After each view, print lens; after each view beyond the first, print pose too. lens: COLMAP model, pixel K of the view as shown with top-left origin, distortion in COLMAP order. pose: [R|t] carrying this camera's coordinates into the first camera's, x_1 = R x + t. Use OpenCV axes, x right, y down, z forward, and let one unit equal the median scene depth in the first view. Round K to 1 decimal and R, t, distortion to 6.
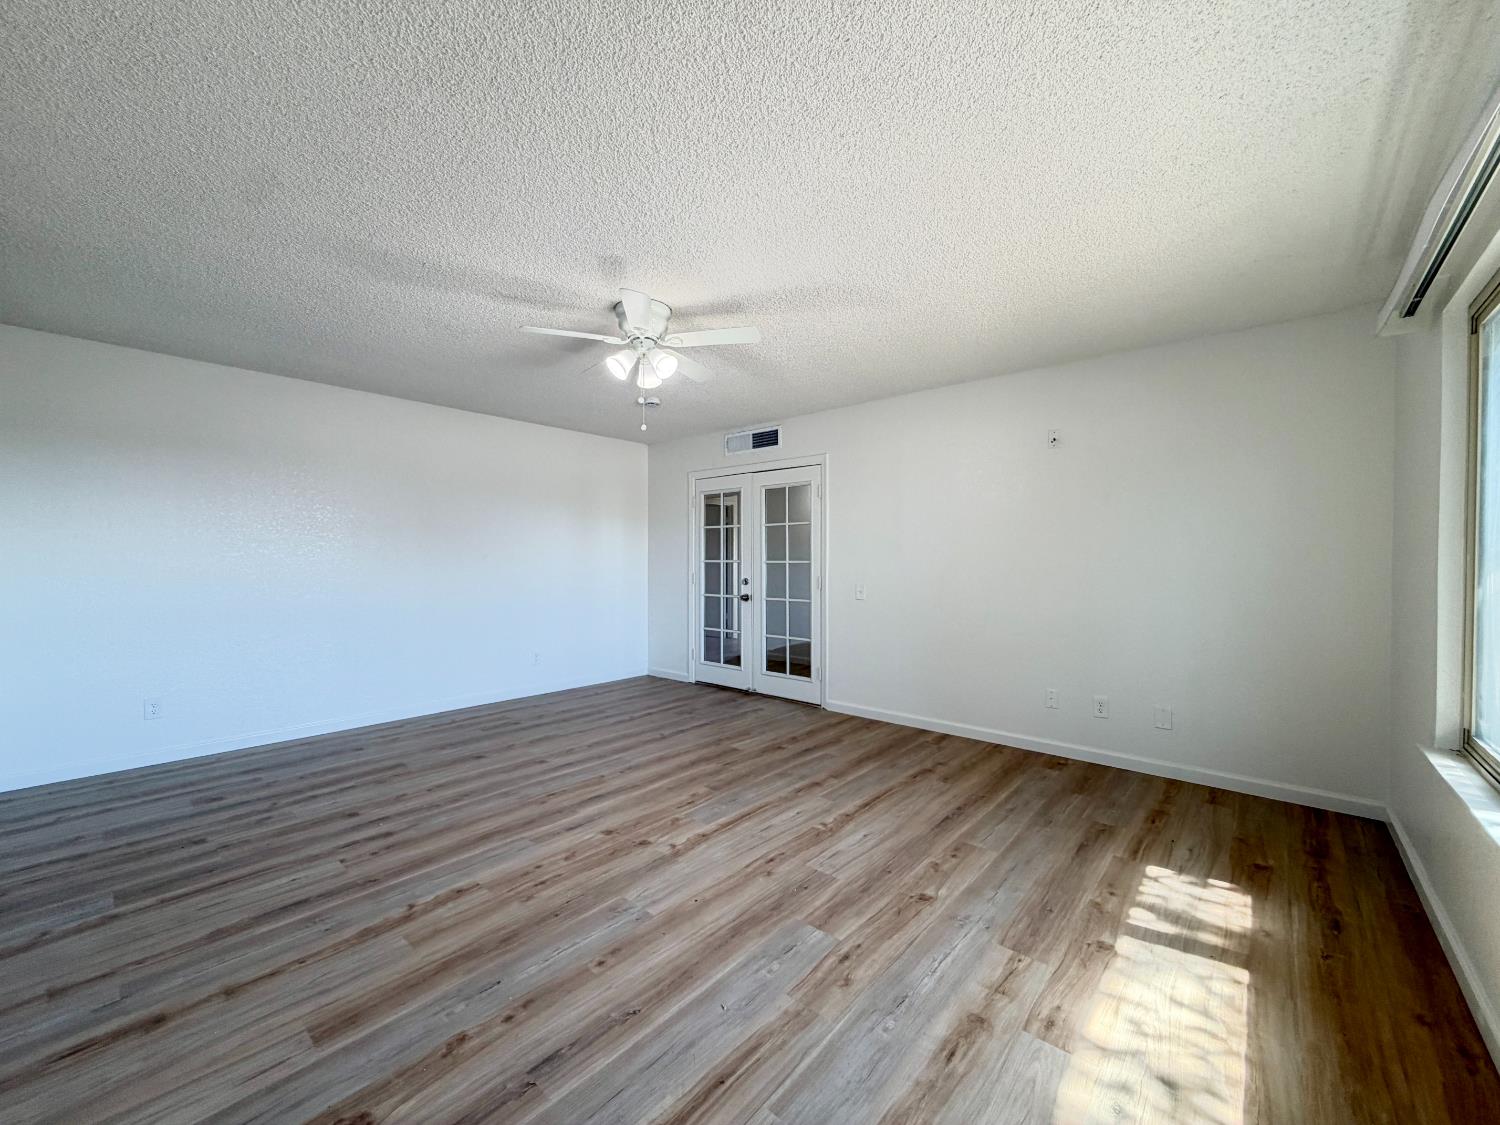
lens RADIAL K [[598.7, 0, 747.4], [0, 598.7, 563.7], [0, 0, 1]] dist [0.002471, 0.000131]
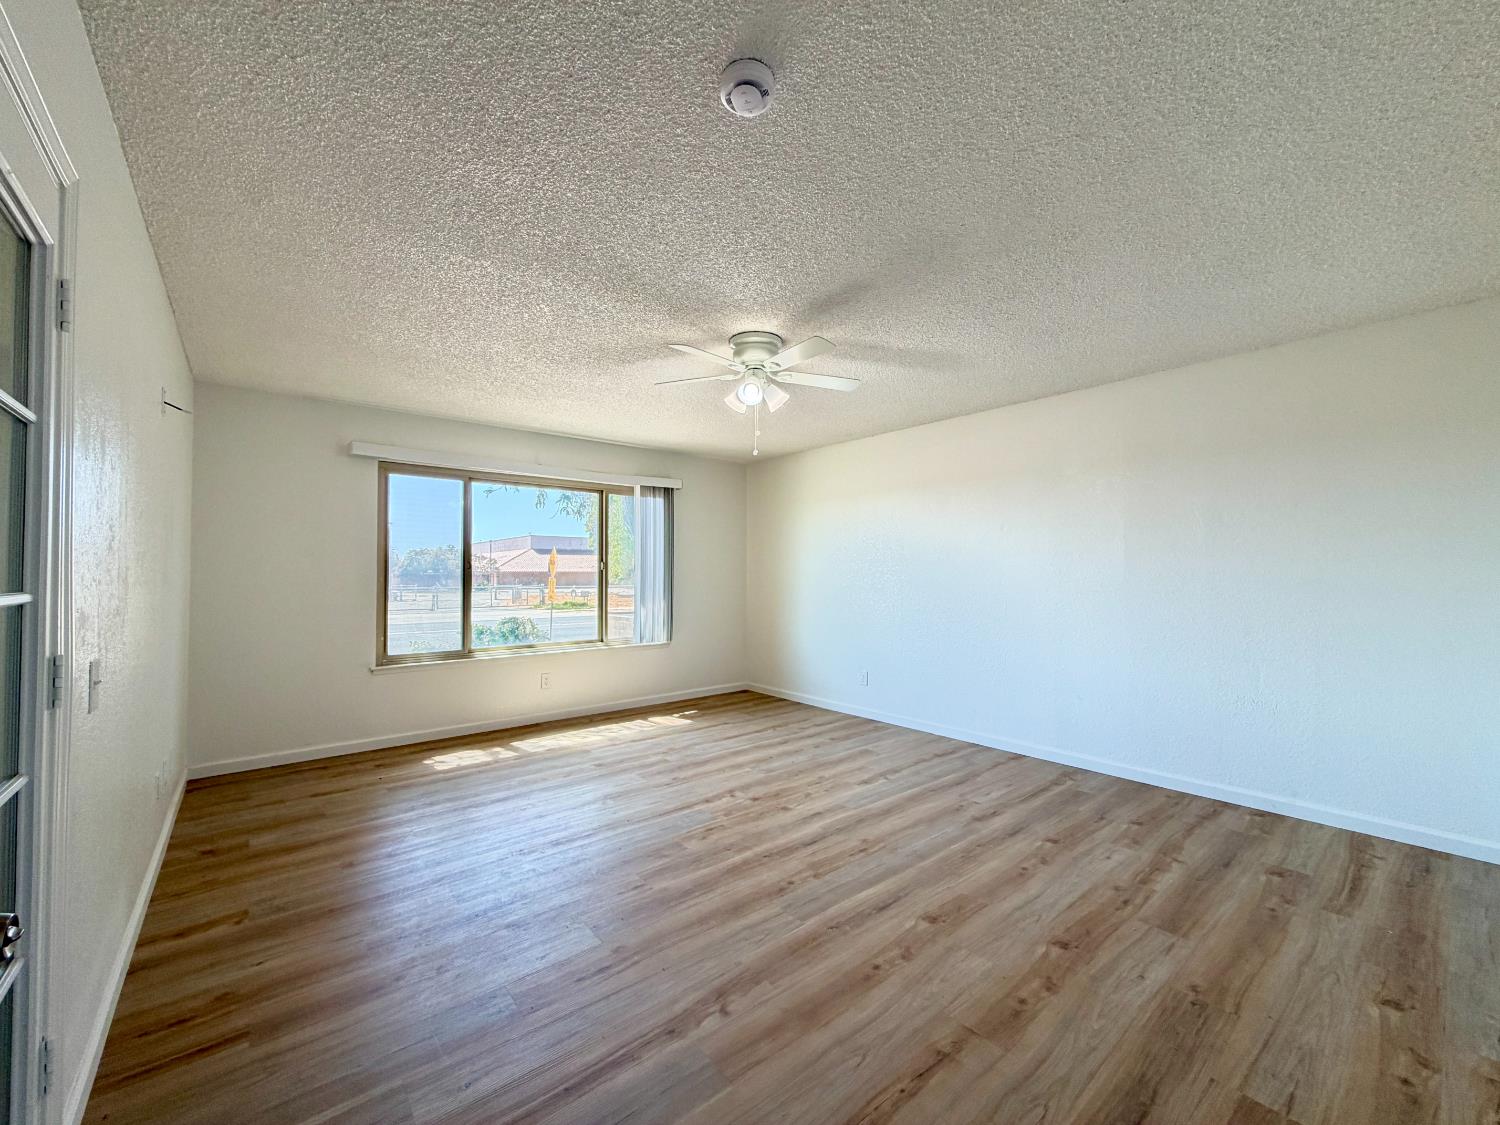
lens RADIAL K [[598.7, 0, 747.4], [0, 598.7, 563.7], [0, 0, 1]] dist [0.002471, 0.000131]
pose [[-0.987045, 0.002210, 0.160428, -0.361905], [0.001035, 0.999972, -0.007412, -0.026992], [-0.160440, -0.007150, -0.987020, 2.259210]]
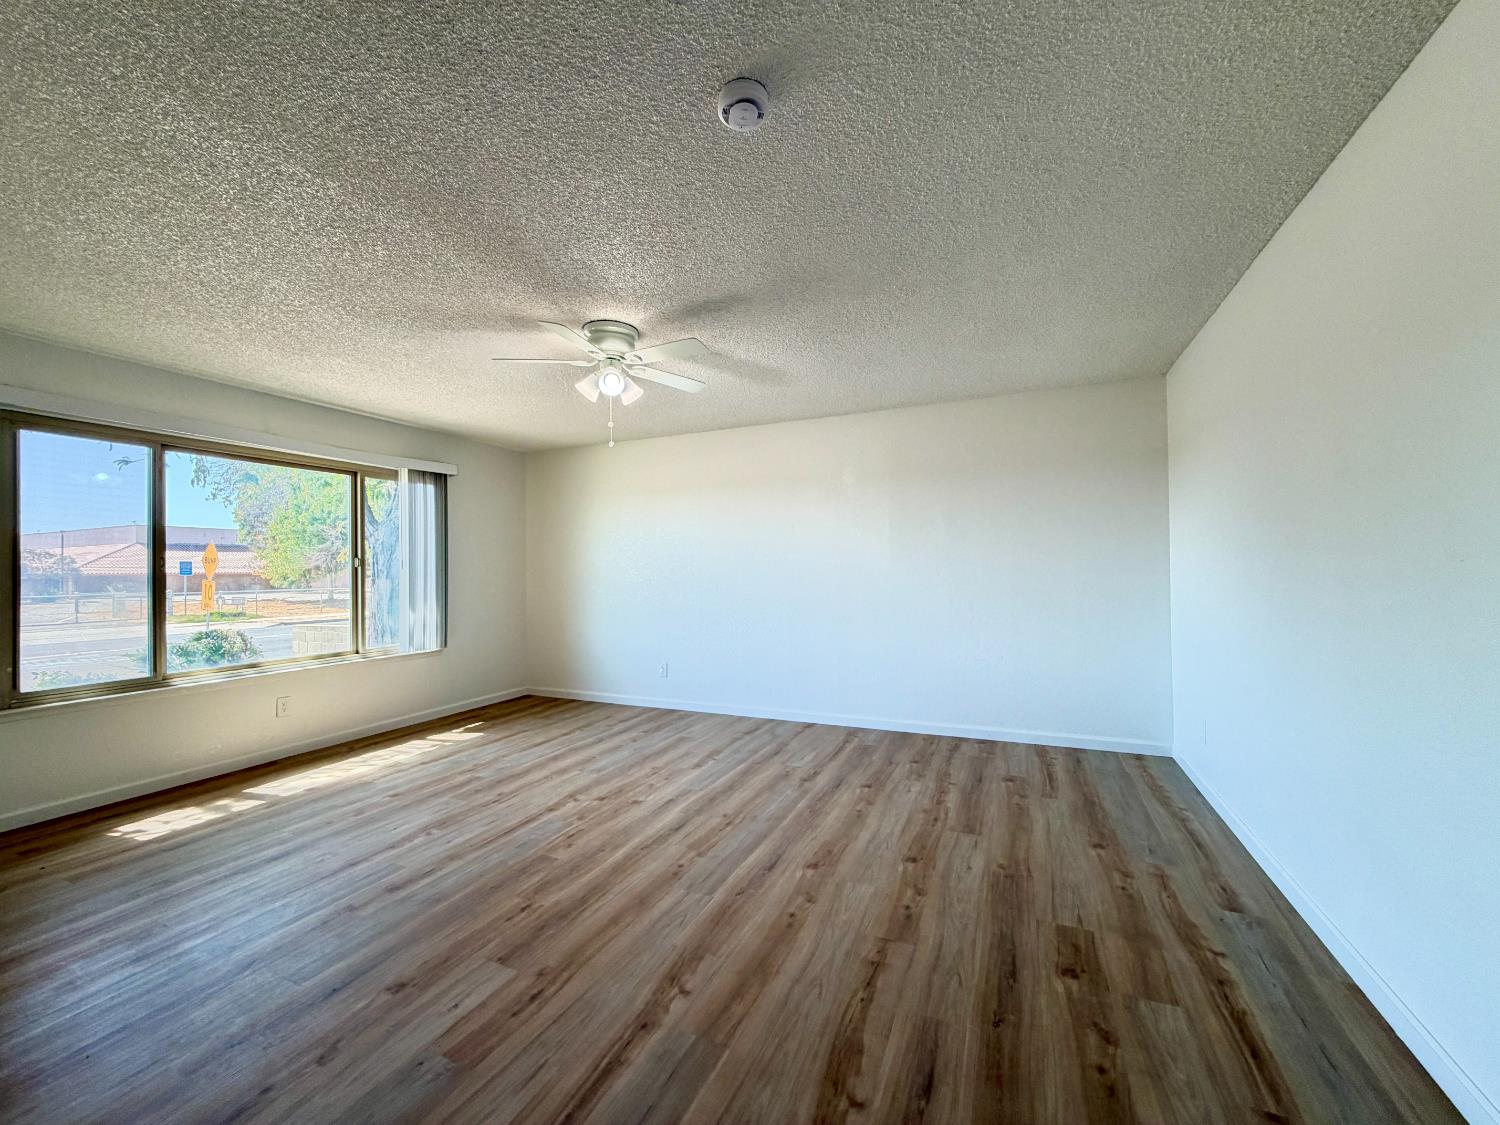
lens RADIAL K [[598.7, 0, 747.4], [0, 598.7, 563.7], [0, 0, 1]] dist [0.002471, 0.000131]
pose [[-0.956891, 0.007202, -0.290357, -0.105128], [0.008114, 0.999965, -0.001937, -0.019538], [0.290333, -0.004210, -0.956916, 2.277388]]
